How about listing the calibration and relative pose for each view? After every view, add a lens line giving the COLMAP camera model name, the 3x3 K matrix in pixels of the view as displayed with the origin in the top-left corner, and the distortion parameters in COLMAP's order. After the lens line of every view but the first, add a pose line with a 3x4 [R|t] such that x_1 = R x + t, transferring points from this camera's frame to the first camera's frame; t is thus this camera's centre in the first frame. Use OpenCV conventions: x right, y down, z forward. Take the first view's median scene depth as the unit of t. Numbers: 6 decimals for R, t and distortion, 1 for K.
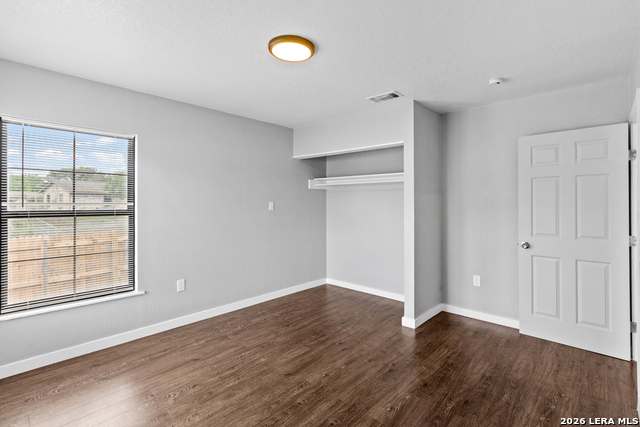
lens RADIAL K [[305.8, 0, 329.8], [0, 305.8, 201.8], [0, 0, 1]] dist [0.001094, 0.000172]
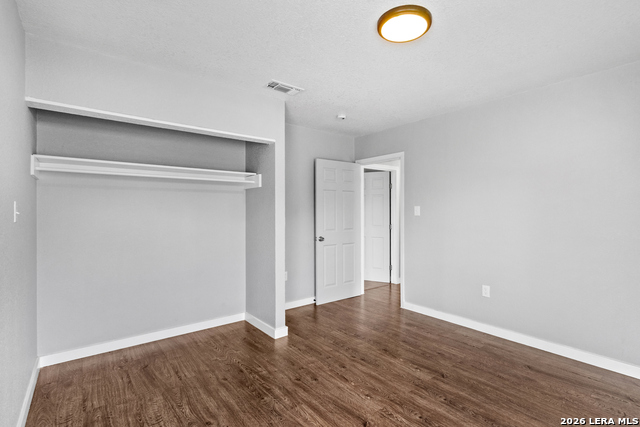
lens RADIAL K [[305.8, 0, 328.9], [0, 305.8, 212.6], [0, 0, 1]] dist [0.001094, 0.000172]
pose [[0.154794, -0.000379, 0.987947, -0.800757], [-0.000793, 1.000000, 0.000507, 0.022061], [-0.987946, -0.000861, 0.154794, 0.846696]]
